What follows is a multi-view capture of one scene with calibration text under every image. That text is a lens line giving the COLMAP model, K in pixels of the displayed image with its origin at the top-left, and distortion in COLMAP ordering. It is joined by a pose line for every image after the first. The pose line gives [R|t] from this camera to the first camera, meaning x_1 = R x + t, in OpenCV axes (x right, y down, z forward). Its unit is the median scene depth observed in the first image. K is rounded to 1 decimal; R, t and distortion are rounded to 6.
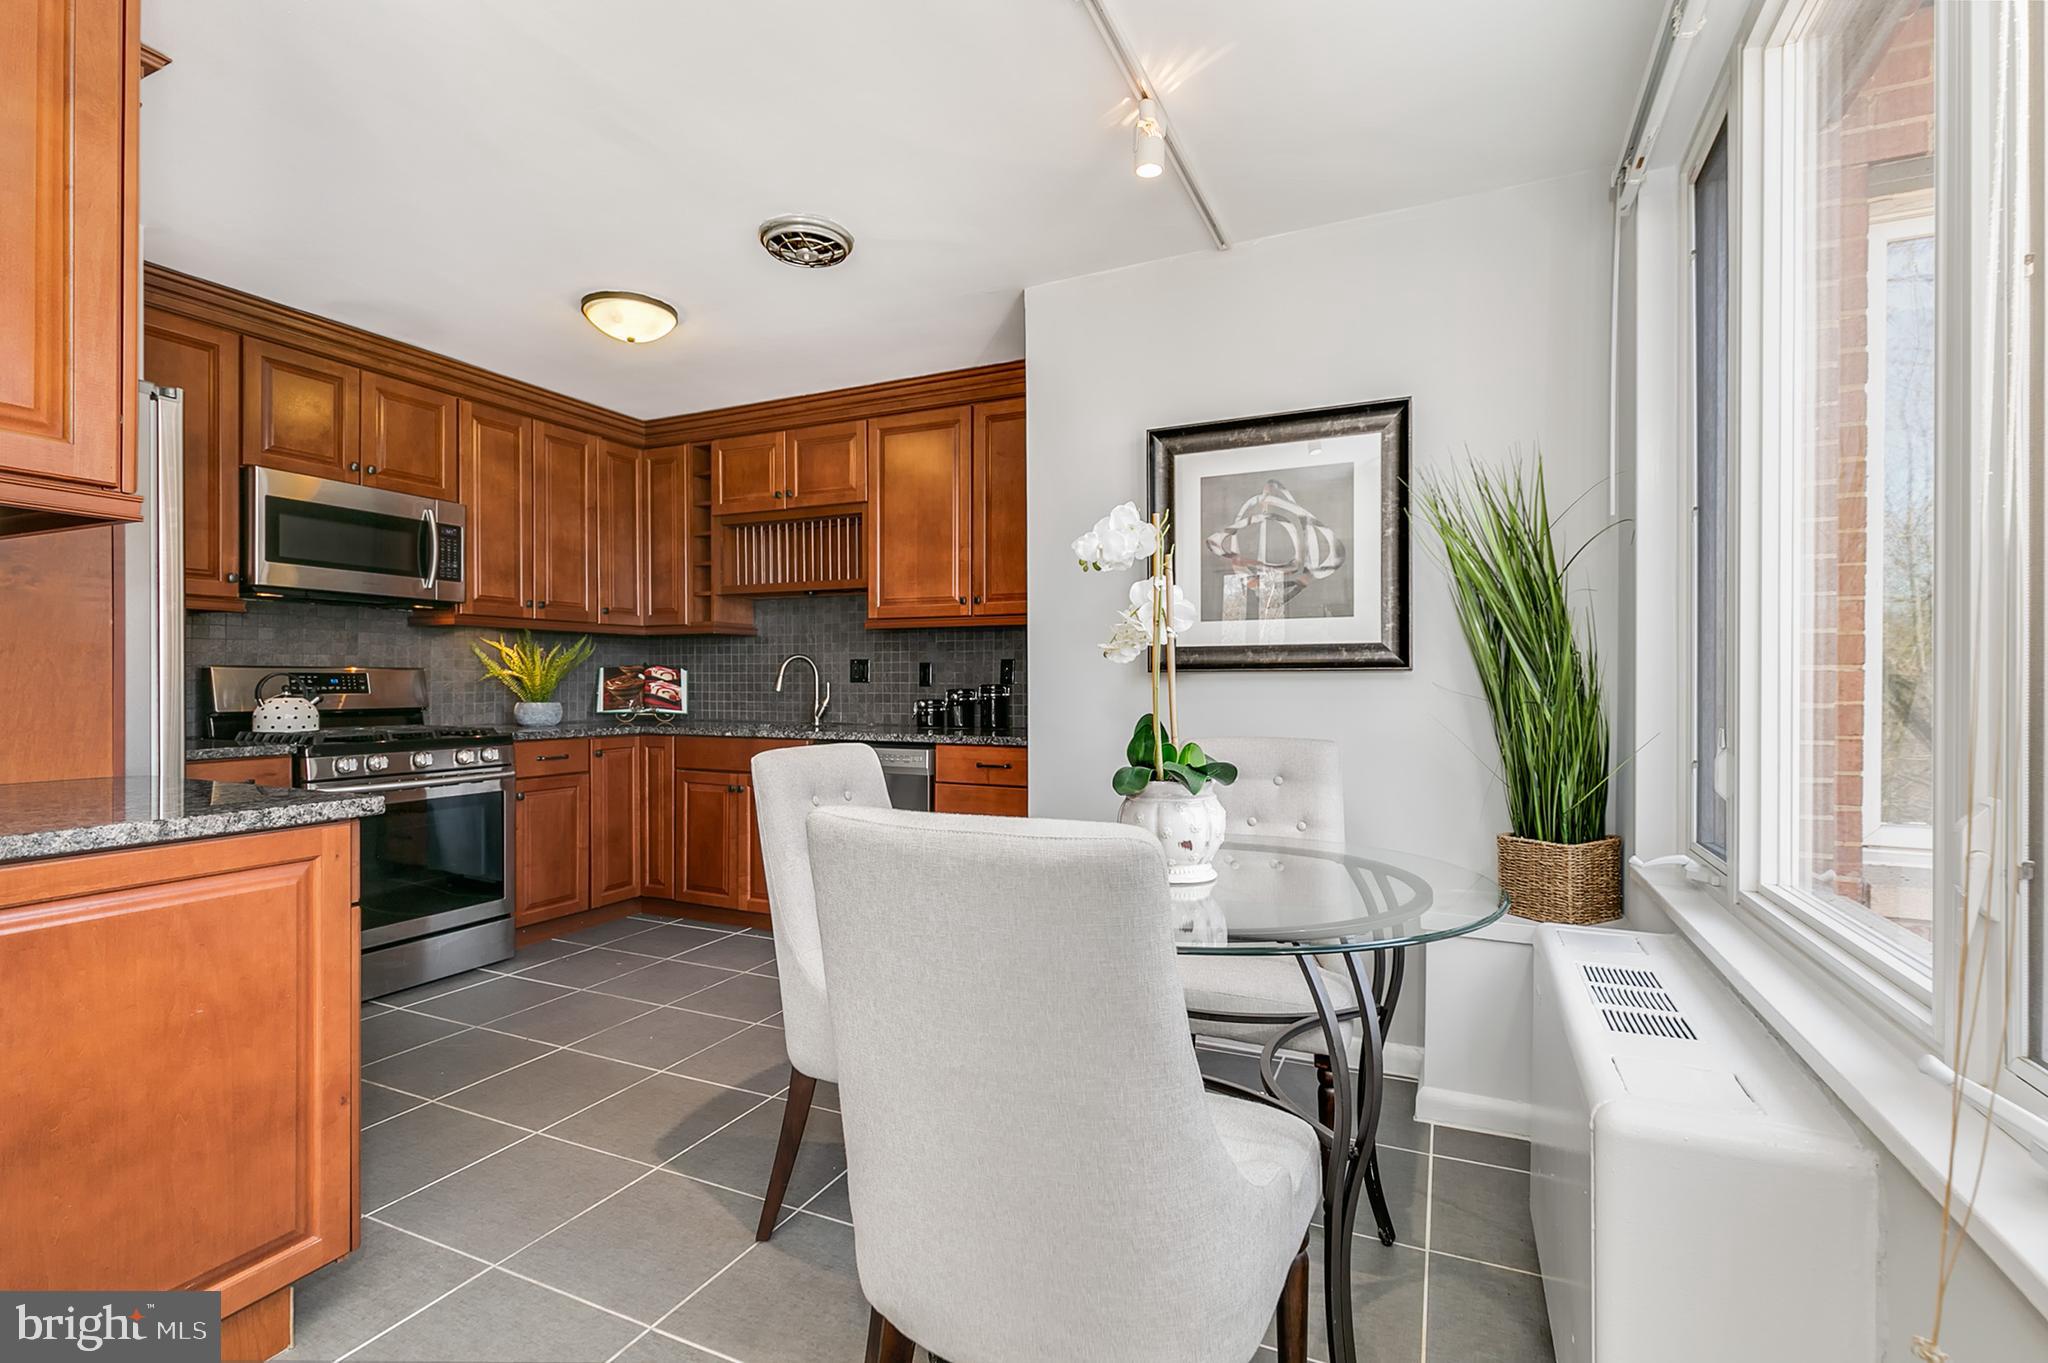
lens RADIAL K [[929.5, 0, 1020.1], [0, 929.5, 688.5], [0, 0, 1]] dist [0.009719, -0.003436]
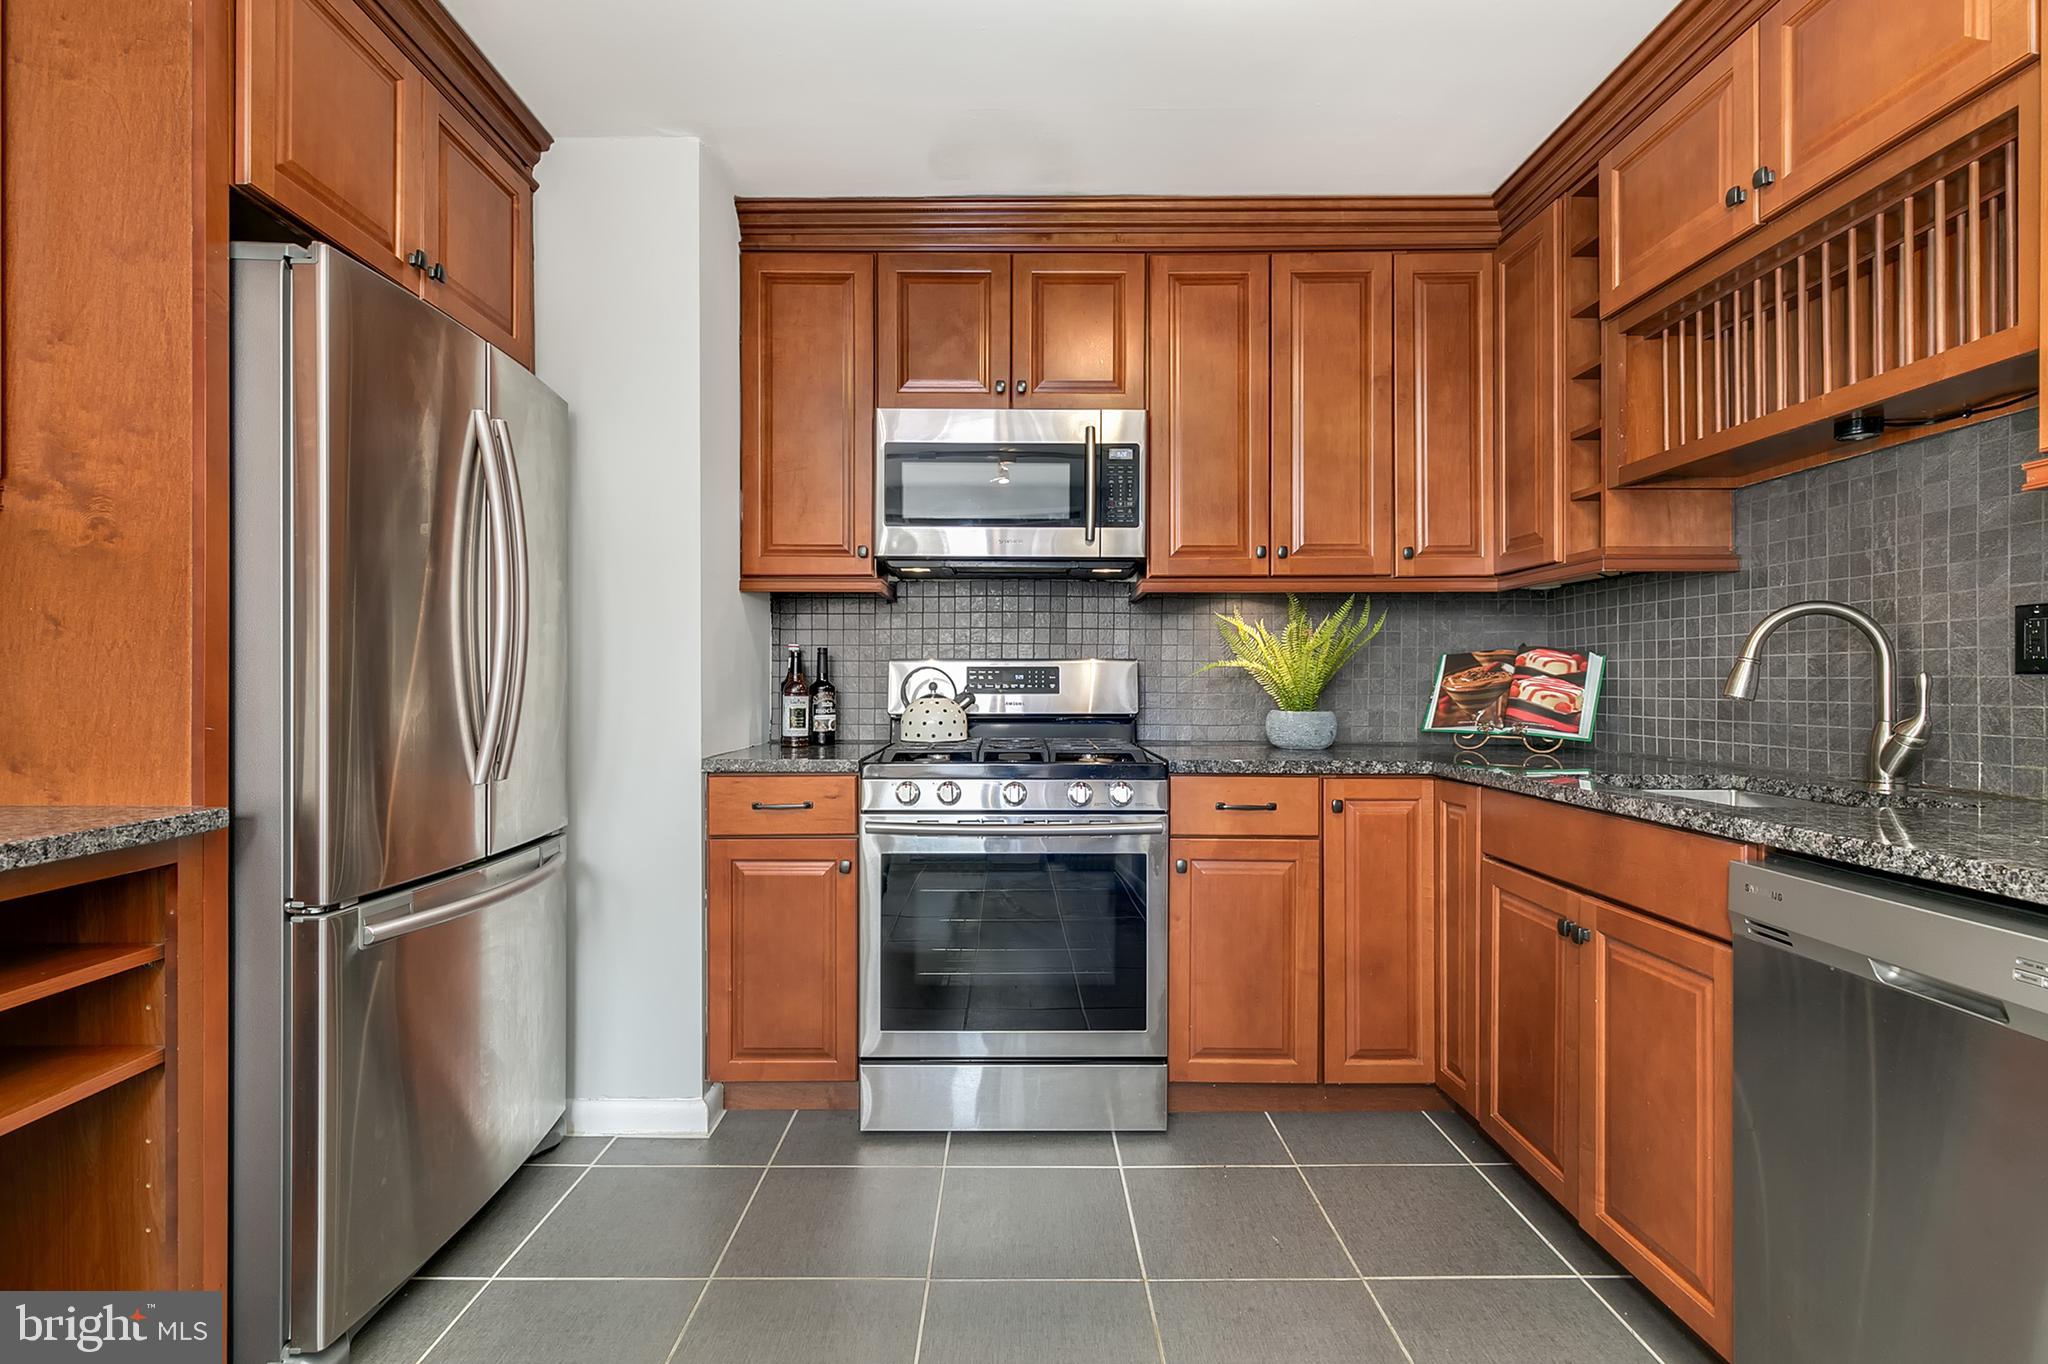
lens RADIAL K [[929.5, 0, 1011.0], [0, 929.5, 685.1], [0, 0, 1]] dist [0.009719, -0.003436]
pose [[0.423544, -0.000502, -0.905876, -0.033088], [-0.006035, 0.999976, -0.003376, 0.000924], [0.905856, 0.006897, 0.423530, 0.569455]]
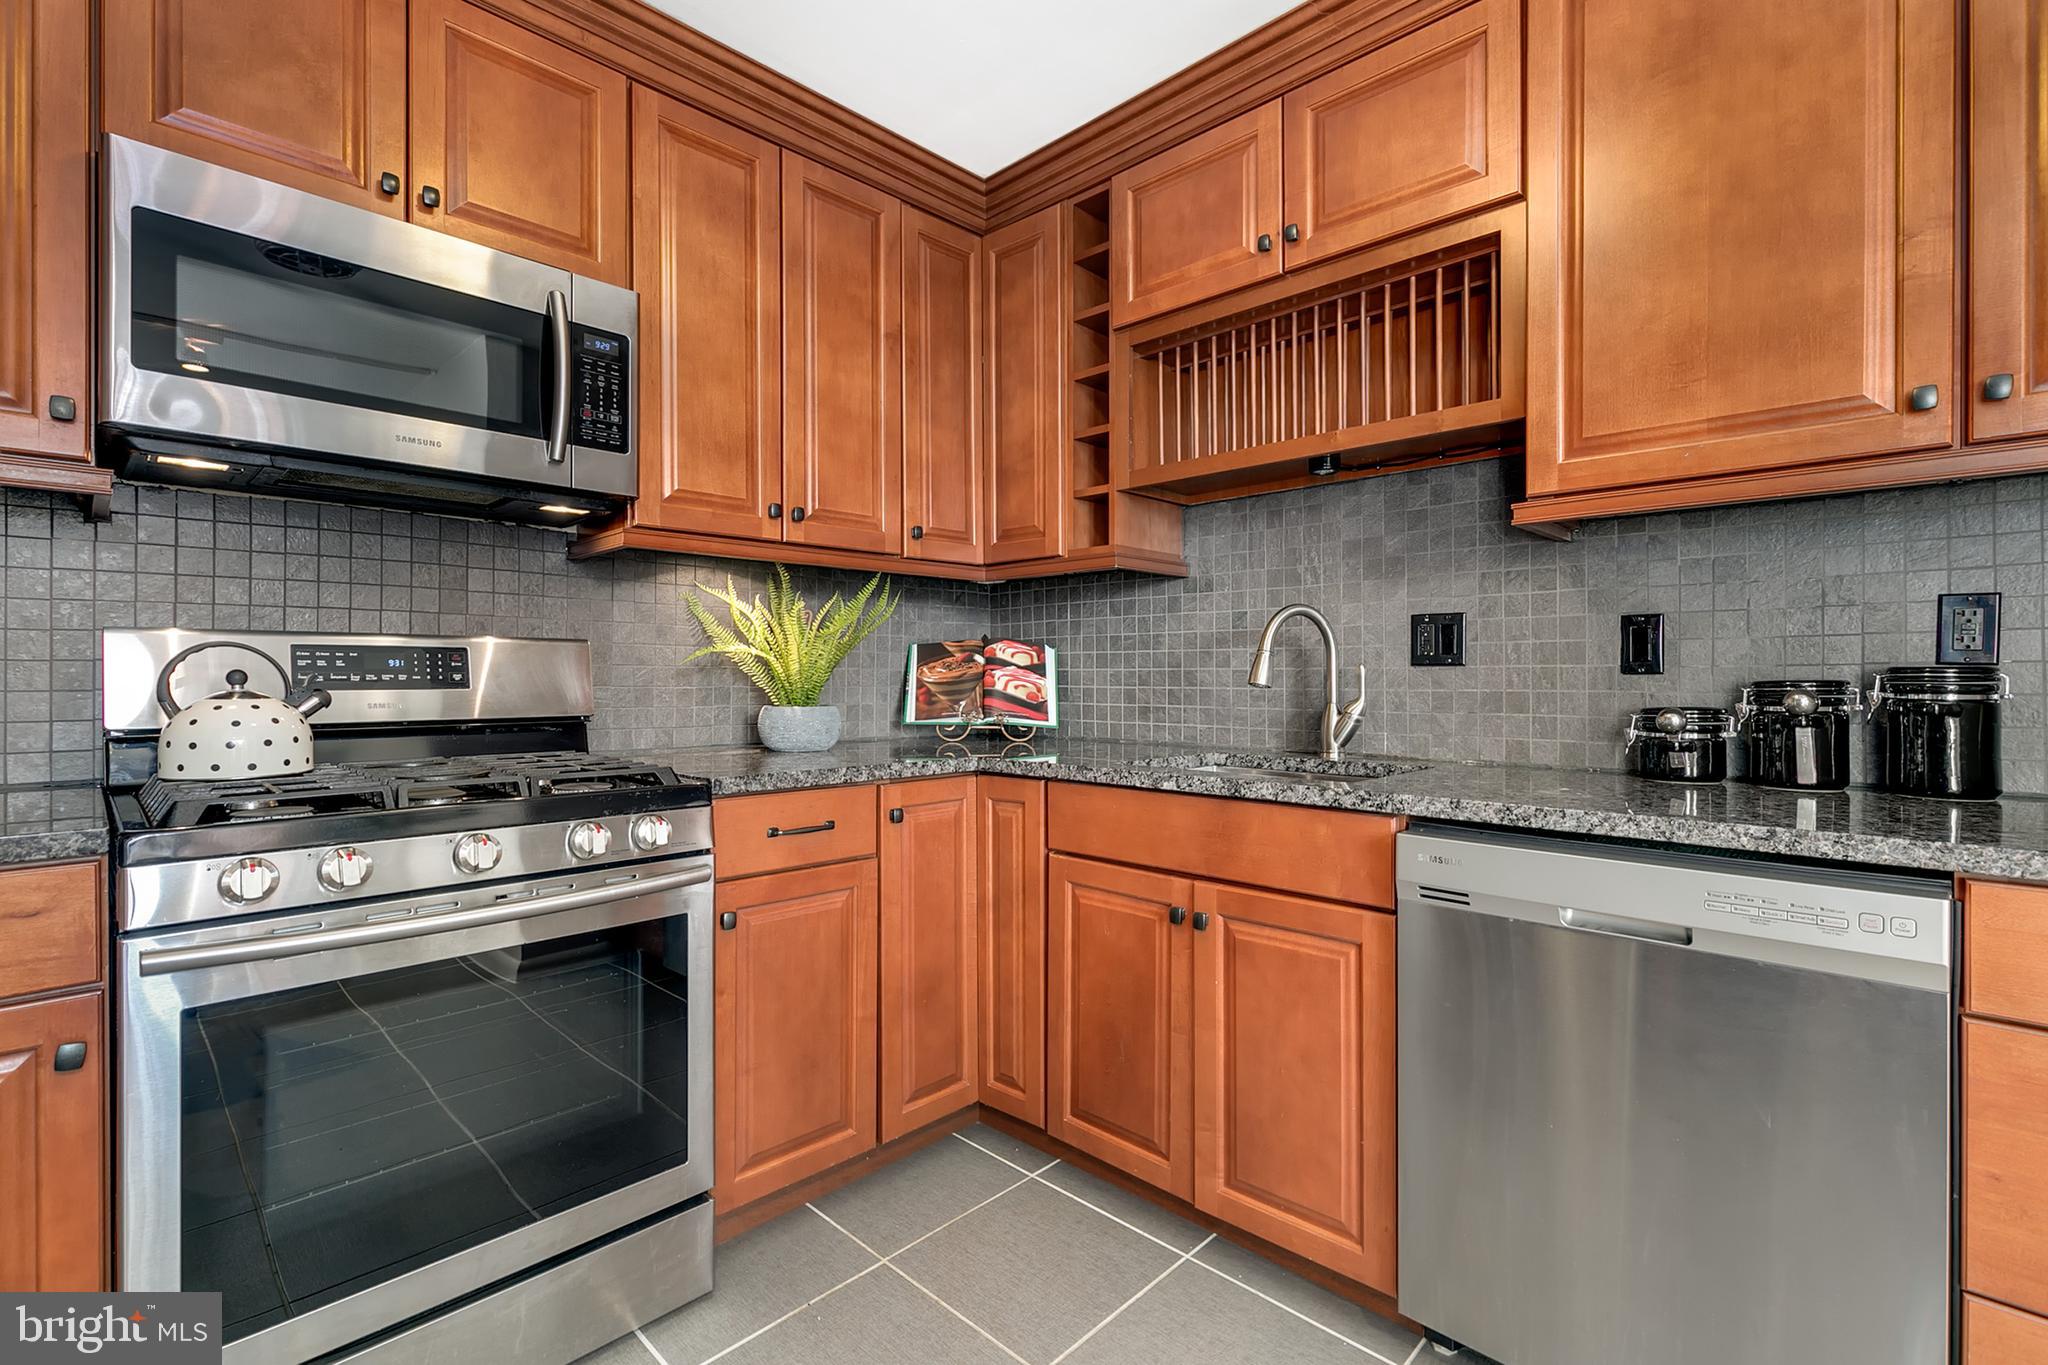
lens RADIAL K [[929.5, 0, 1025.0], [0, 929.5, 677.4], [0, 0, 1]] dist [0.009719, -0.003436]
pose [[0.943969, -0.001790, -0.330030, -0.225697], [-0.000256, 0.999981, -0.006156, 0.001969], [0.330035, 0.005896, 0.943950, 0.553892]]
